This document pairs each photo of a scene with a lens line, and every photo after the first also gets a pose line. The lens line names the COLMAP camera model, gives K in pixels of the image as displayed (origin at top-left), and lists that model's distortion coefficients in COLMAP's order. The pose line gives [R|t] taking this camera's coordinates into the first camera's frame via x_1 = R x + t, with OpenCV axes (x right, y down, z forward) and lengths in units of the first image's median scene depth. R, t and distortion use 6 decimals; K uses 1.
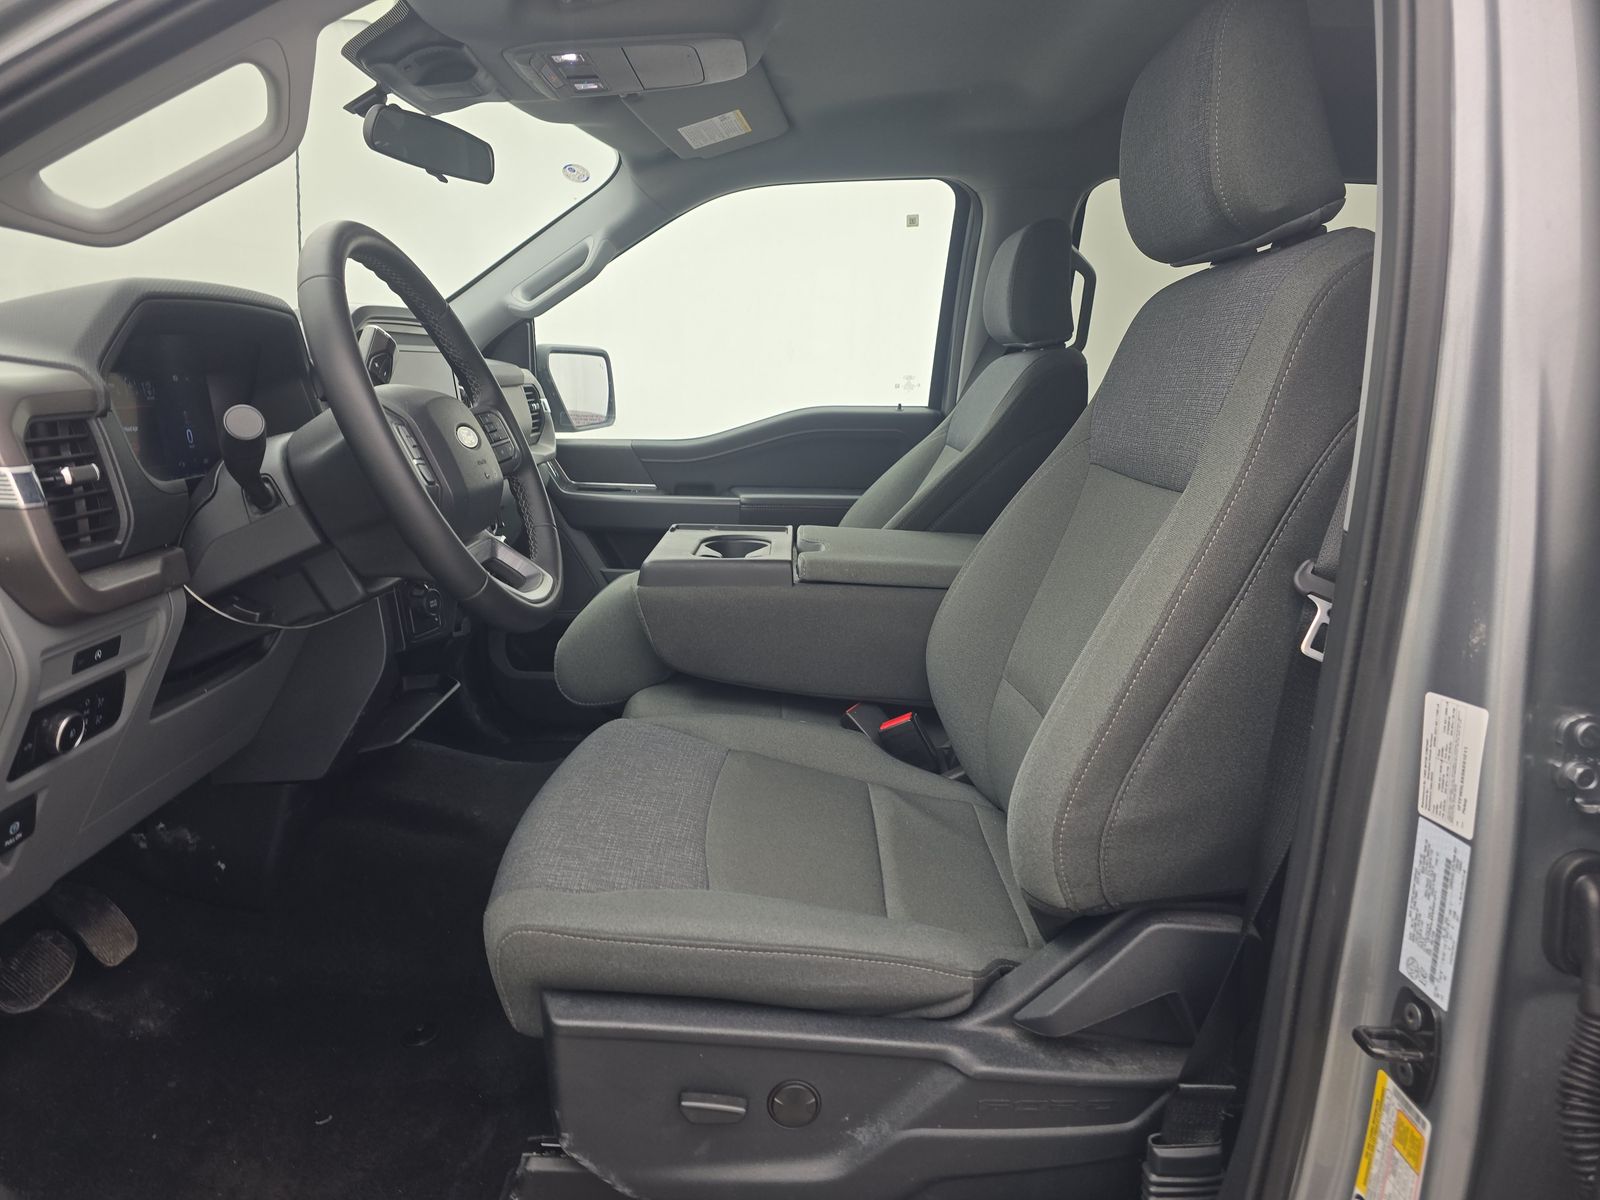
lens RADIAL K [[1071.2, 0, 802.7], [0, 1071.2, 602.6], [0, 0, 1]] dist [0.031807, -0.028006]
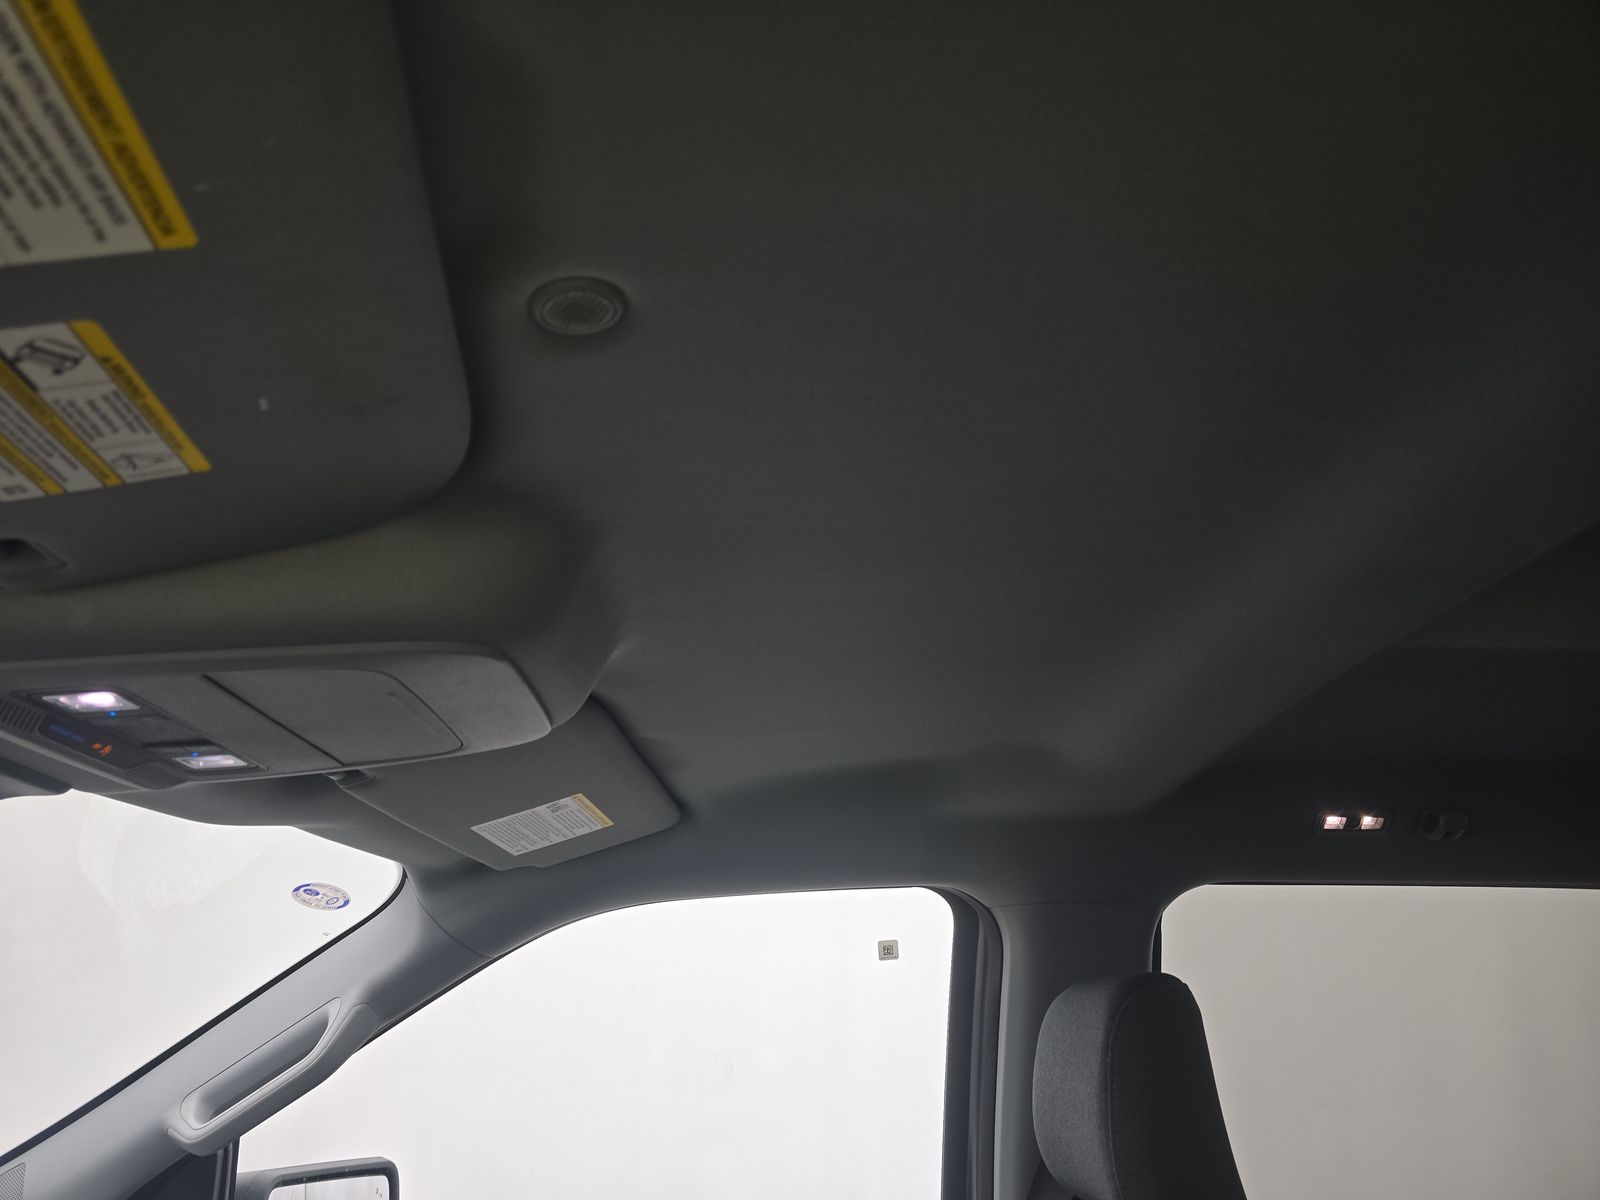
lens RADIAL K [[1071.2, 0, 799.7], [0, 1071.2, 600.9], [0, 0, 1]] dist [0.031807, -0.028006]
pose [[0.999076, -0.013869, 0.040680, 0.031242], [0.034297, 0.827695, -0.560129, -0.189329], [-0.025903, 0.561007, 0.827406, 0.404519]]
